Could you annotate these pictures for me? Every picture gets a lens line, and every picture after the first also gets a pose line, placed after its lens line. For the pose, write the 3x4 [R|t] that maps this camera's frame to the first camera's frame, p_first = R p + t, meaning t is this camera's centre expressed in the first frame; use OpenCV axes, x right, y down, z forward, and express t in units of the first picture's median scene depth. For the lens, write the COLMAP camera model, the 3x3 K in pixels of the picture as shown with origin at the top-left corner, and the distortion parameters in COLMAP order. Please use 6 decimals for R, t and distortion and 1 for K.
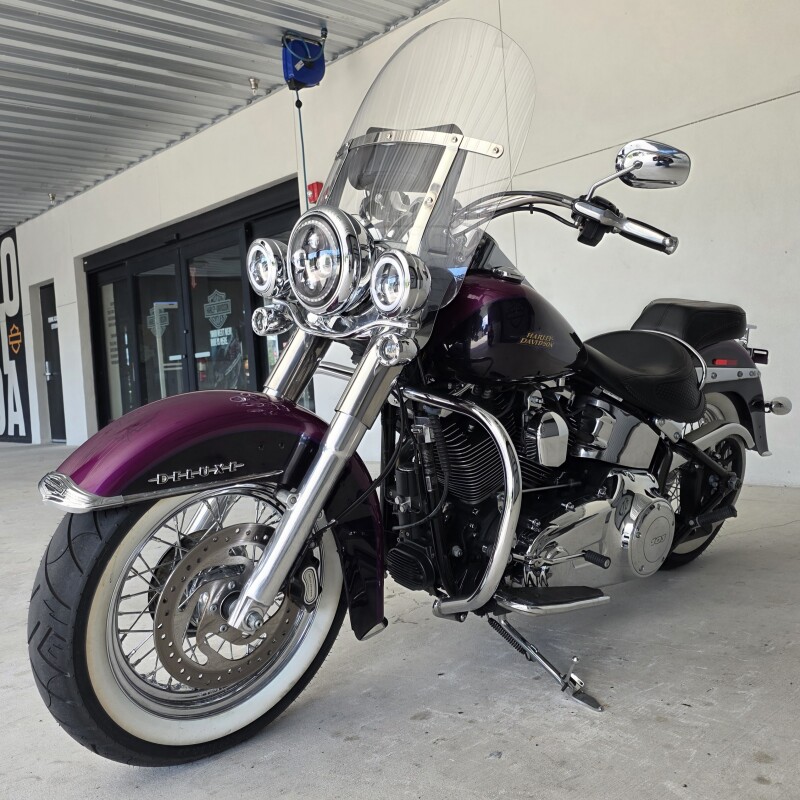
lens RADIAL K [[744.6, 0, 399.8], [0, 744.6, 397.7], [0, 0, 1]] dist [0.027960, 0.000000]
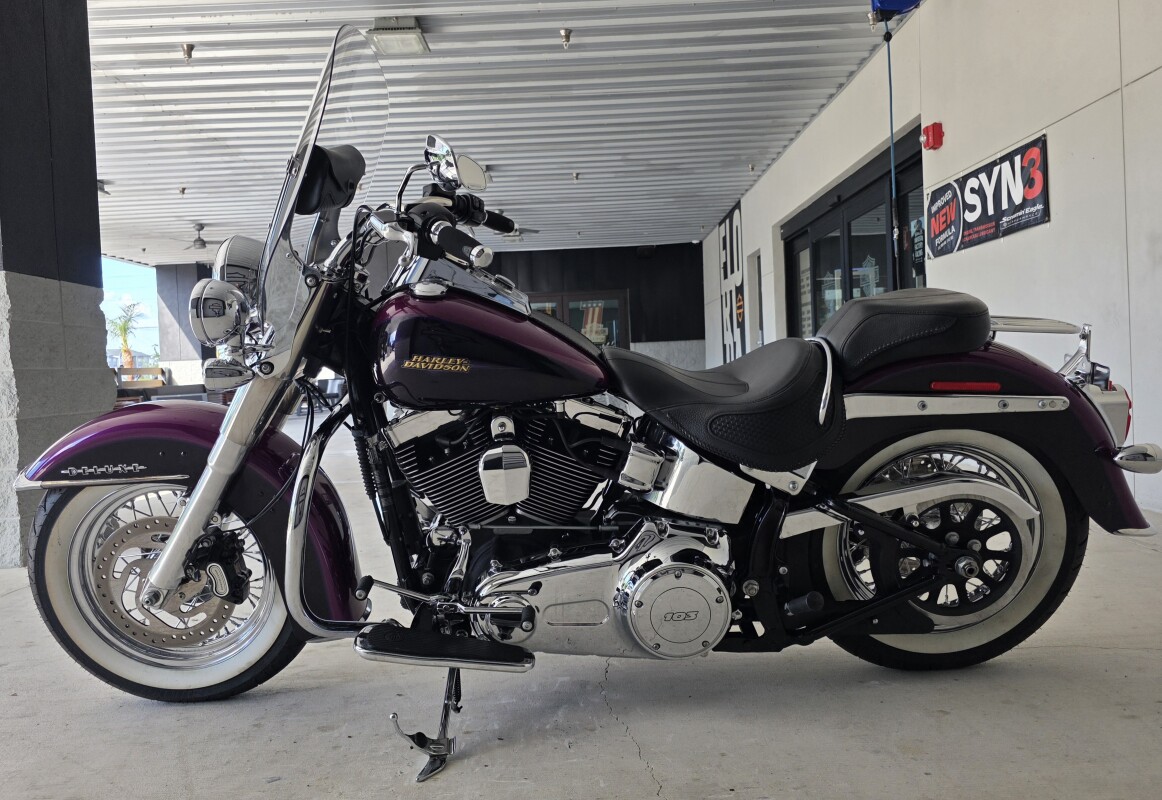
lens RADIAL K [[795.9, 0, 582.3], [0, 795.9, 398.8], [0, 0, 1]] dist [0.024181, -0.002404]
pose [[0.788202, 0.059203, -0.612562, 0.807456], [-0.036418, 0.998105, 0.049604, -0.077138], [0.614338, -0.016790, 0.788865, 0.305375]]
